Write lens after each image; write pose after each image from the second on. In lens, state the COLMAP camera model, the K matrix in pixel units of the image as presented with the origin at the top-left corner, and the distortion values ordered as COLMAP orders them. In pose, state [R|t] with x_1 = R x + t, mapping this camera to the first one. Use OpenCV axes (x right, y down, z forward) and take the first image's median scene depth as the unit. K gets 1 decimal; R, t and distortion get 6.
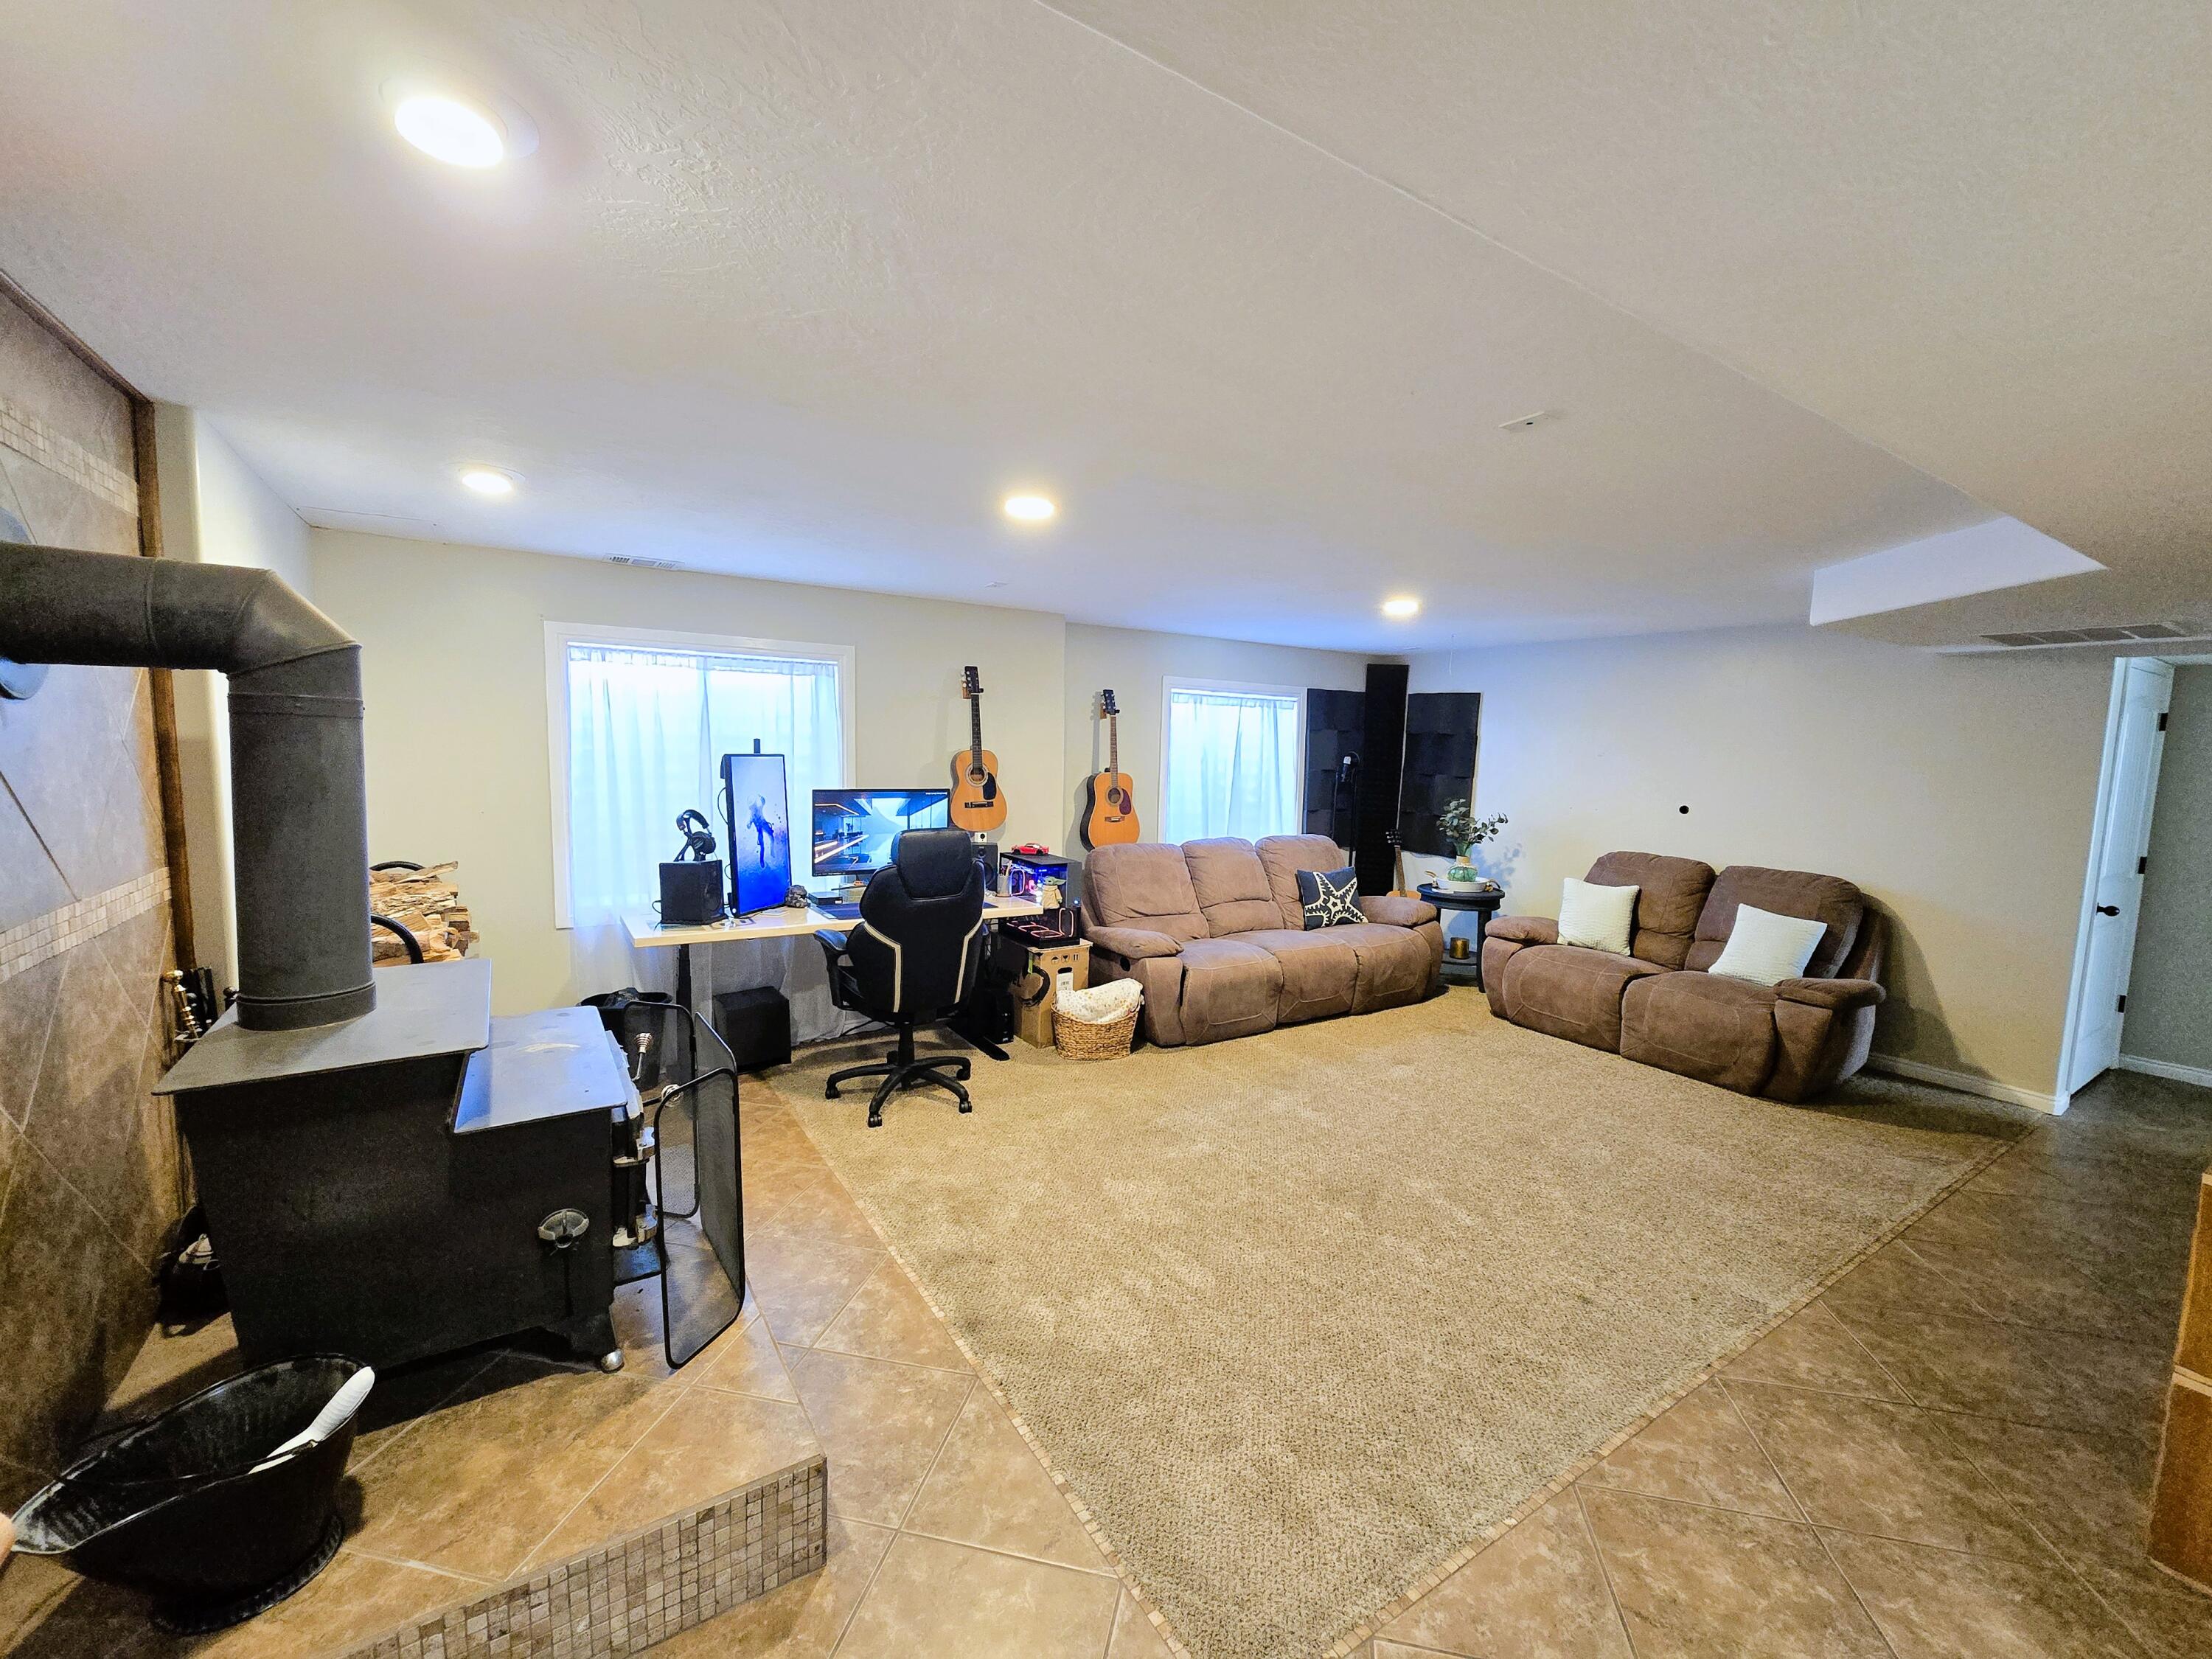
lens RADIAL K [[909.4, 0, 1117.0], [0, 909.4, 839.3], [0, 0, 1]] dist [-0.001786, 0.000136]
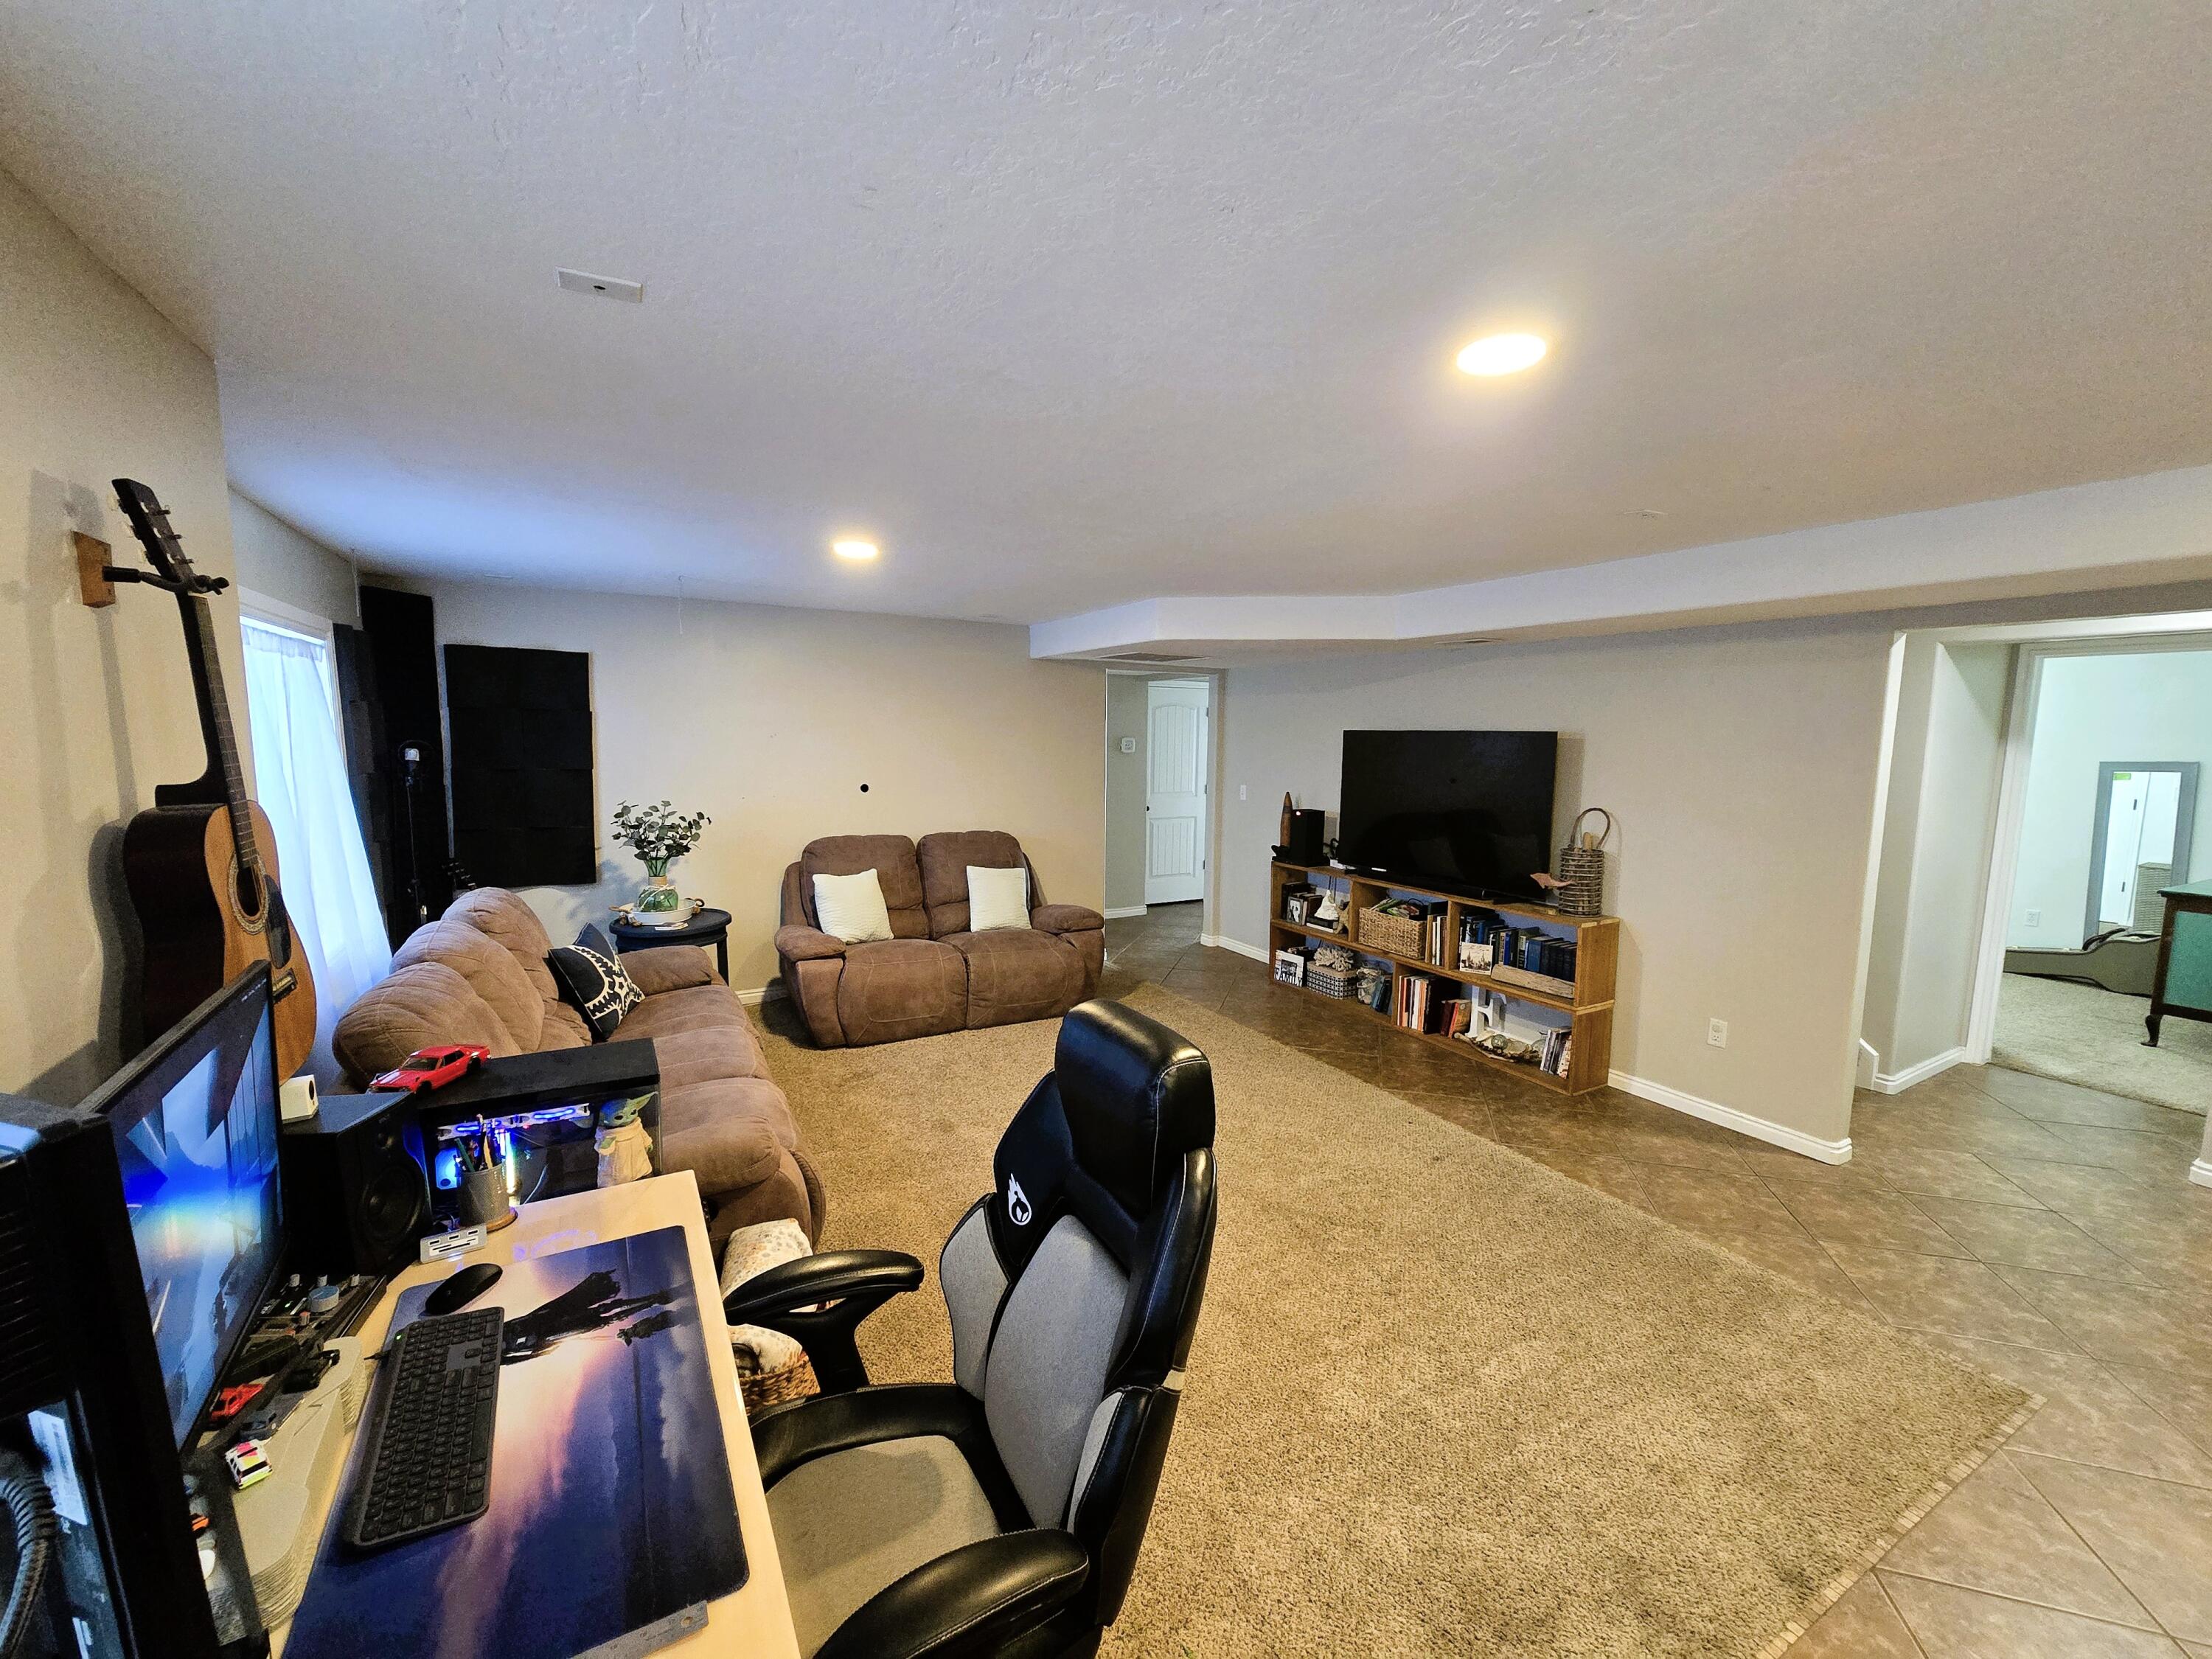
lens RADIAL K [[909.4, 0, 1117.0], [0, 909.4, 839.3], [0, 0, 1]] dist [-0.001786, 0.000136]
pose [[0.063304, -0.144917, 0.987417, -0.394158], [0.091399, 0.986085, 0.138862, -0.096373], [-0.993800, 0.081459, 0.075668, 0.677552]]
